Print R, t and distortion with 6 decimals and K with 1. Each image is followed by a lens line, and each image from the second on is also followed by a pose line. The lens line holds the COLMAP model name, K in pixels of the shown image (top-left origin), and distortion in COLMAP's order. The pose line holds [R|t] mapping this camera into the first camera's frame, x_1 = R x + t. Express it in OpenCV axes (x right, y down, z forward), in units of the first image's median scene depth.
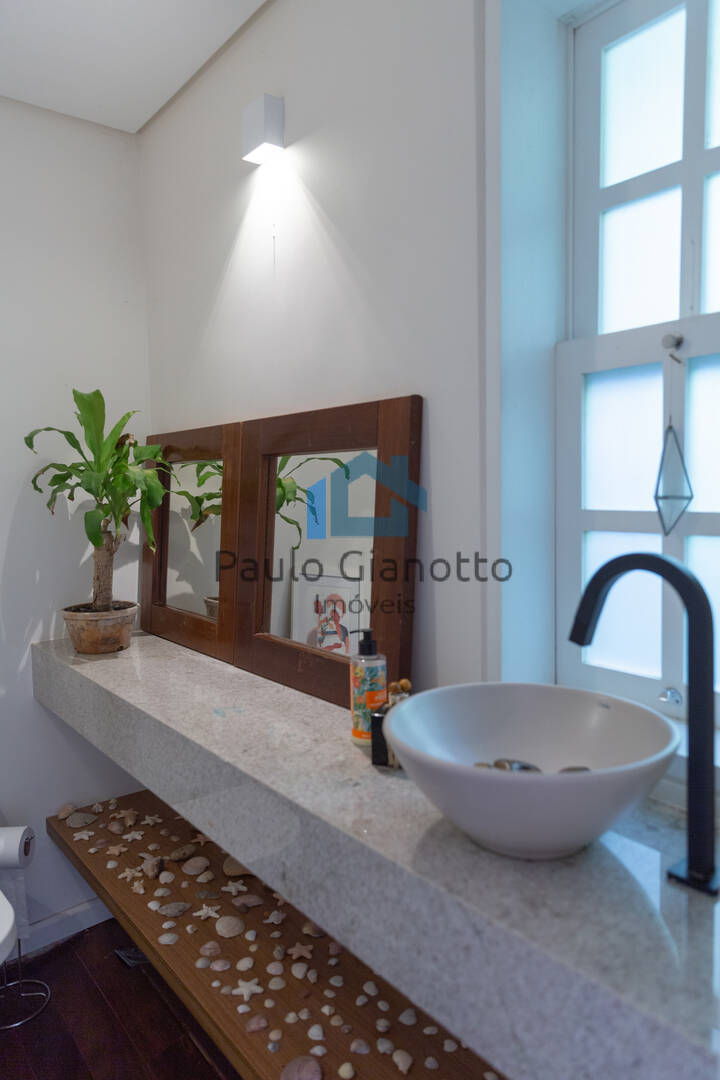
lens RADIAL K [[777.7, 0, 360.0], [0, 777.7, 540.0], [0, 0, 1]] dist [0.002027, -0.003459]
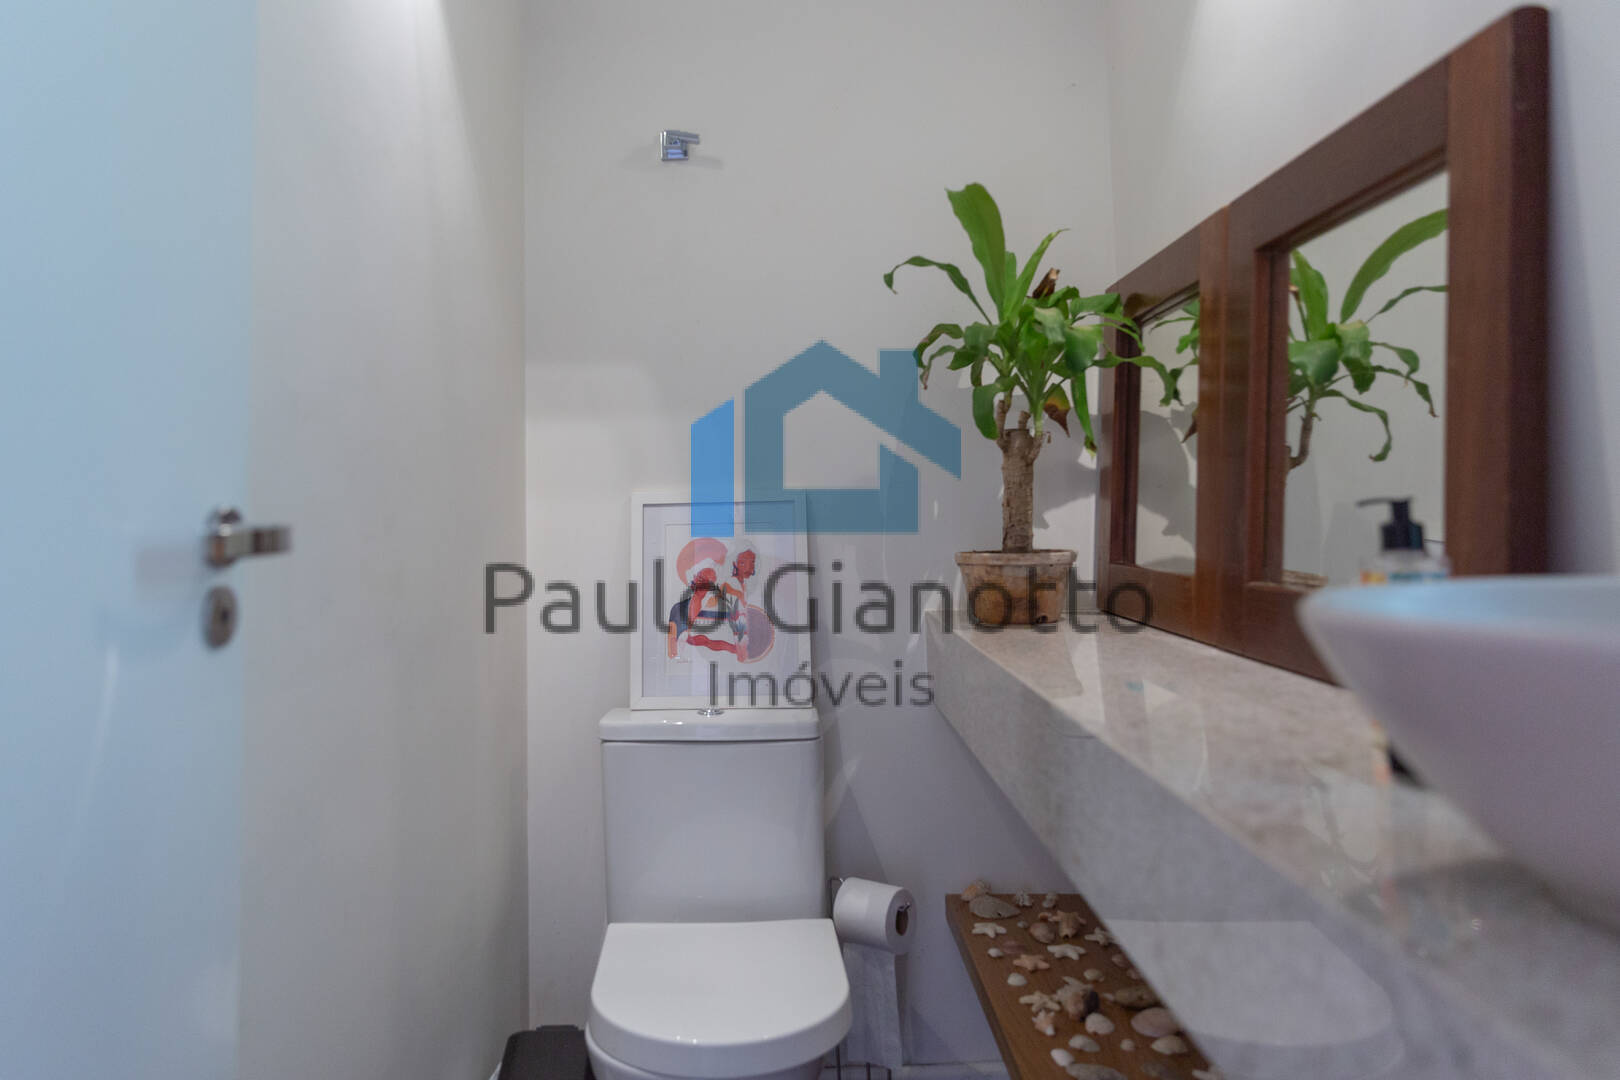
lens RADIAL K [[1166.6, 0, 812.1], [0, 1166.6, 558.4], [0, 0, 1]] dist [0.002027, -0.003459]
pose [[0.731643, -0.035404, -0.680768, 0.184790], [-0.056112, 0.992134, -0.111902, 0.201879], [0.679374, 0.120071, 0.723902, 0.202786]]
